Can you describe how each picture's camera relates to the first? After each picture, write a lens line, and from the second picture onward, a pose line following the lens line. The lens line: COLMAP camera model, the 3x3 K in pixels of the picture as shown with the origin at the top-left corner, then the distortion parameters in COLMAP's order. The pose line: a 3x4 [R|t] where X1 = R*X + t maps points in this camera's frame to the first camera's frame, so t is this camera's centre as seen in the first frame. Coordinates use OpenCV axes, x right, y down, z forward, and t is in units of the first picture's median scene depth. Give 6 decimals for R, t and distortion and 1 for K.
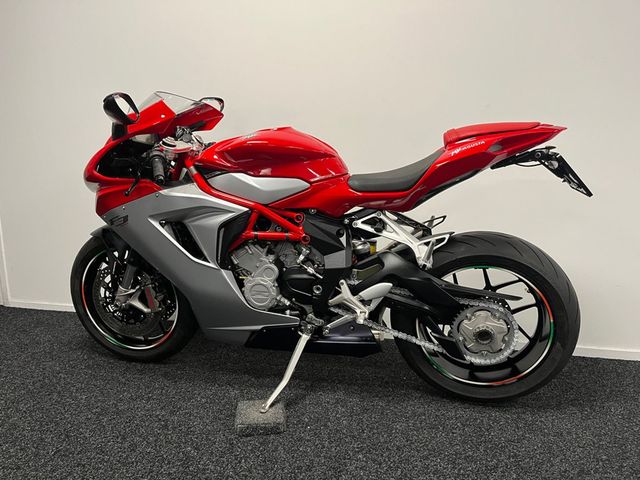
lens RADIAL K [[484.0, 0, 307.6], [0, 484.0, 242.7], [0, 0, 1]] dist [0.072653, -0.095744]
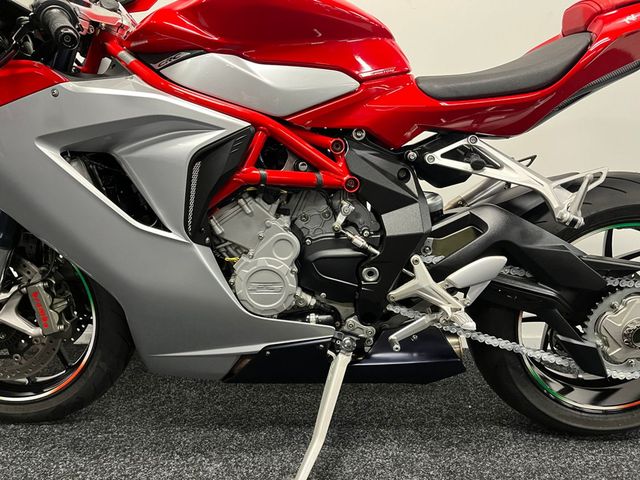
lens RADIAL K [[484.0, 0, 321.4], [0, 484.0, 241.9], [0, 0, 1]] dist [0.072653, -0.095744]
pose [[0.972890, -0.028493, 0.229507, -0.162664], [0.029263, 0.999572, 0.000051, 0.056063], [-0.229410, 0.006666, 0.973307, 0.454662]]
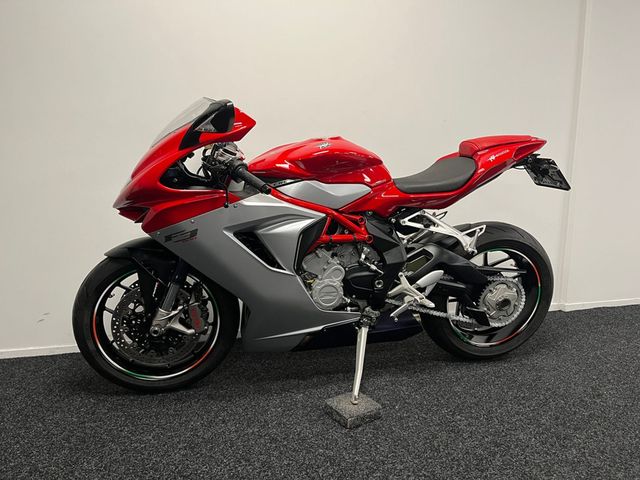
lens RADIAL K [[484.0, 0, 318.9], [0, 484.0, 240.9], [0, 0, 1]] dist [0.072653, -0.095744]
pose [[0.893919, -0.080822, 0.440882, -0.572759], [0.086871, 0.996198, 0.006484, -0.019715], [-0.439730, 0.032504, 0.897541, 0.066772]]
